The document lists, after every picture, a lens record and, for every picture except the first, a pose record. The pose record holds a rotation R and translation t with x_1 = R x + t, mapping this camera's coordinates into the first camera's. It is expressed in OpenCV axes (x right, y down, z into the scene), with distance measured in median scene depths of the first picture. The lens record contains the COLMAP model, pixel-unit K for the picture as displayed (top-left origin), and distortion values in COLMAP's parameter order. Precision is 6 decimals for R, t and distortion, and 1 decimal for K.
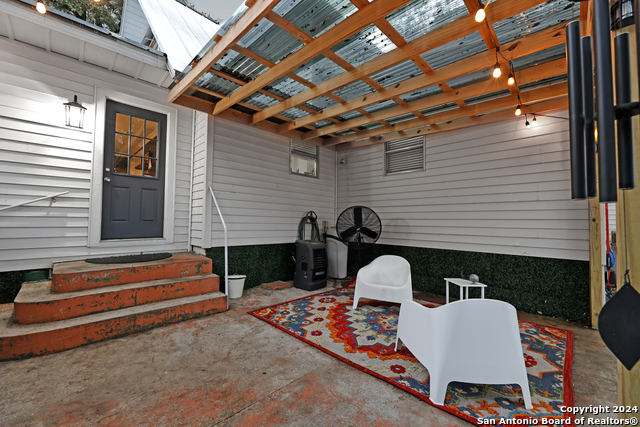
lens RADIAL K [[262.4, 0, 320.0], [0, 262.4, 213.5], [0, 0, 1]] dist [-0.000748, -0.003701]
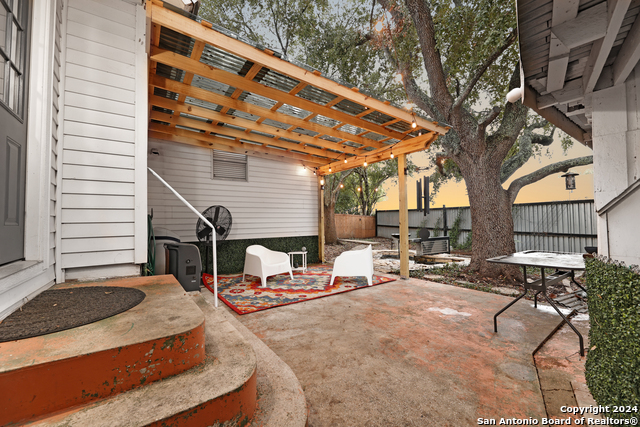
lens RADIAL K [[262.4, 0, 320.0], [0, 262.4, 213.5], [0, 0, 1]] dist [-0.000748, -0.003701]
pose [[0.157471, 0.015532, 0.987401, -1.256320], [-0.013917, 0.999812, -0.013508, 0.018219], [-0.987425, -0.011614, 0.157658, 0.601257]]
